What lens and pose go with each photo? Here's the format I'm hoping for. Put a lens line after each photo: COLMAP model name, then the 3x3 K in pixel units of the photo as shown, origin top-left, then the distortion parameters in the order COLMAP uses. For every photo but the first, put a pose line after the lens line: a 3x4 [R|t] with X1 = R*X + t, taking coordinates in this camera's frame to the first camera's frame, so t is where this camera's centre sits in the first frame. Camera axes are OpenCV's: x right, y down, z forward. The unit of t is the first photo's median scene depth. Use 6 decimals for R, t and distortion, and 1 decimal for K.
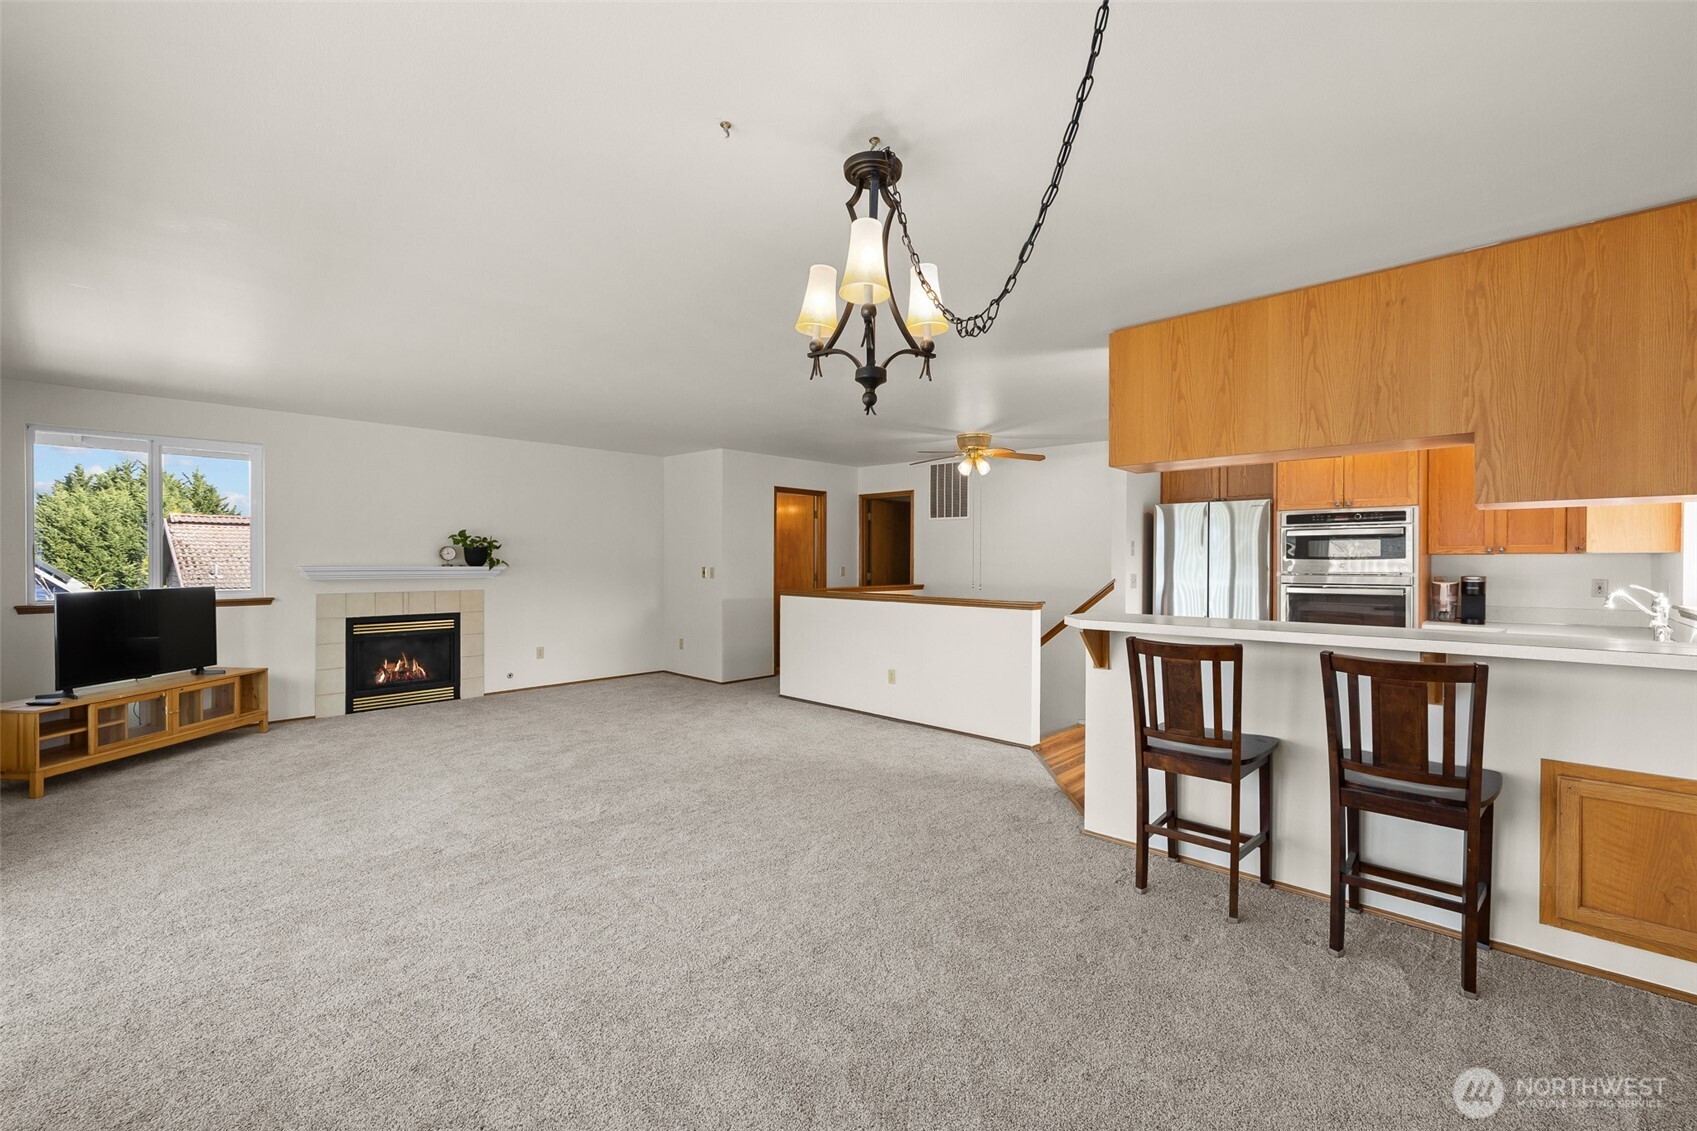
lens RADIAL K [[718.8, 0, 854.5], [0, 718.8, 564.4], [0, 0, 1]] dist [0.005179, -0.000974]
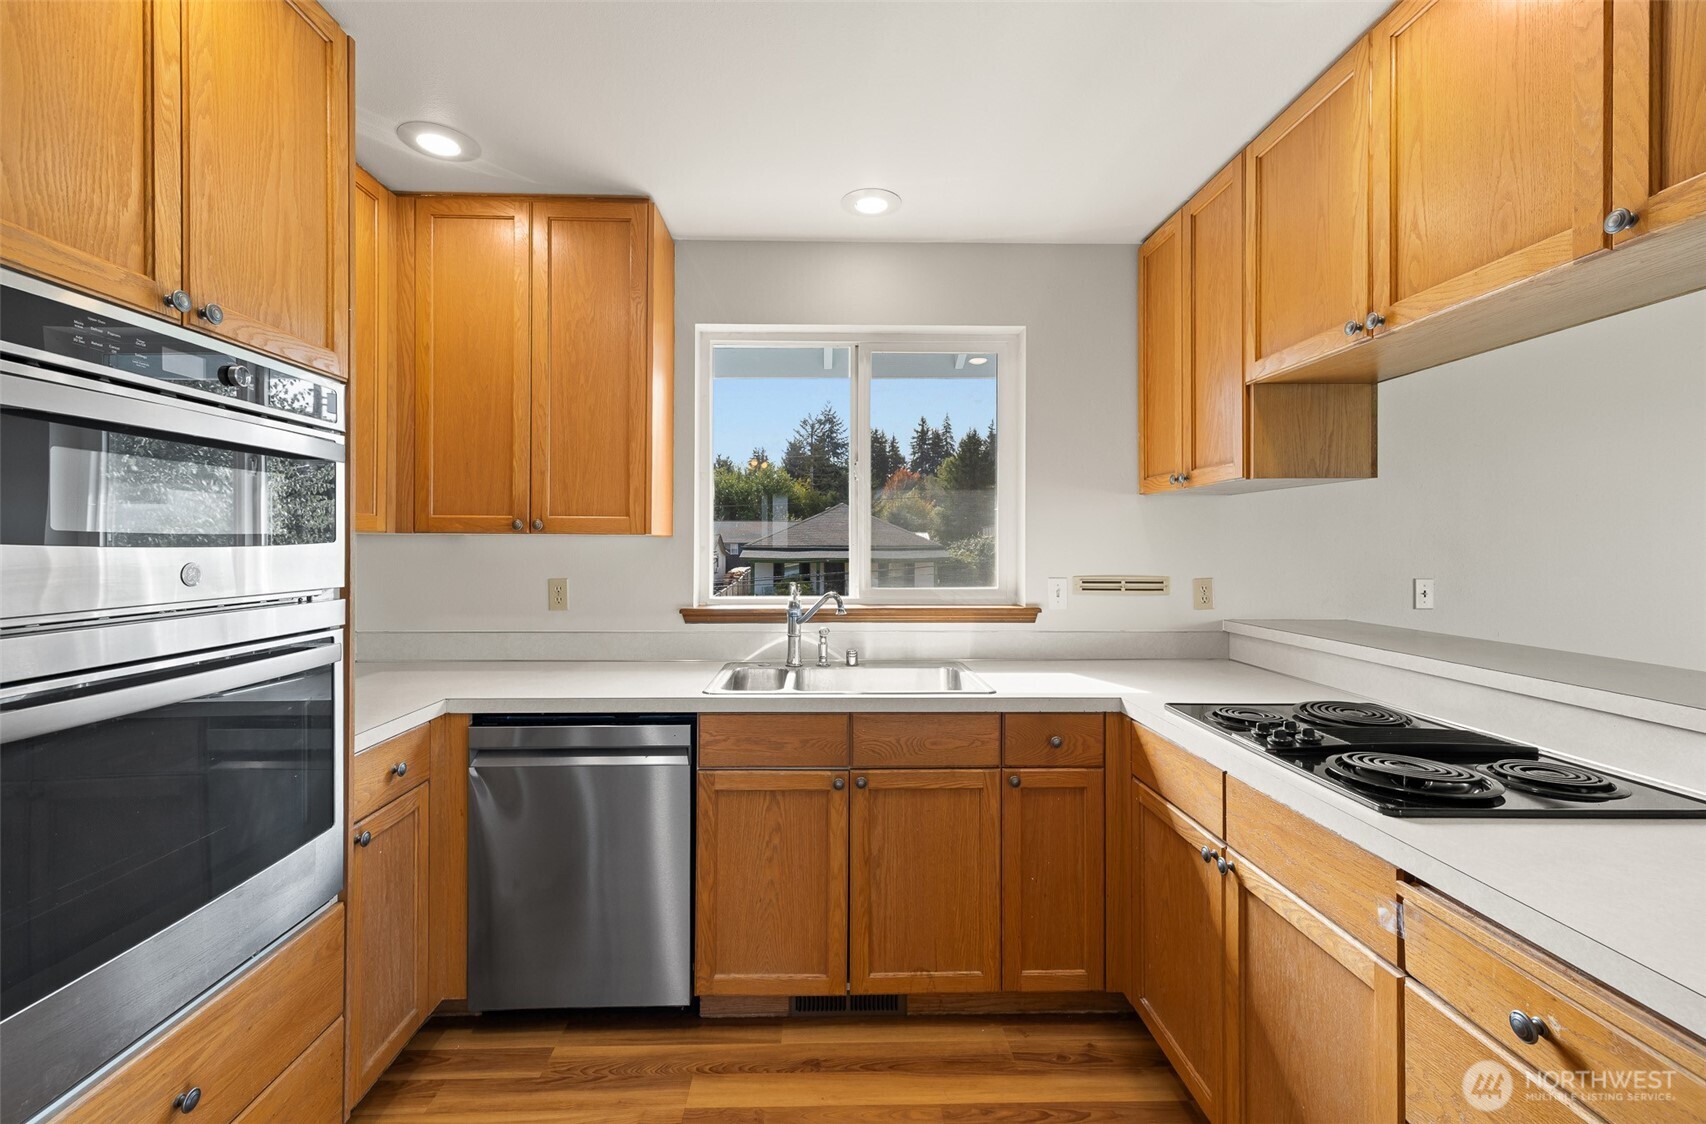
lens RADIAL K [[729.9, 0, 840.9], [0, 729.9, 544.5], [0, 0, 1]] dist [0.010097, -0.000391]
pose [[-0.698079, -0.004464, 0.716007, 0.348937], [-0.000910, 0.999985, 0.005347, -0.008517], [-0.716020, 0.003081, -0.698073, 0.972983]]
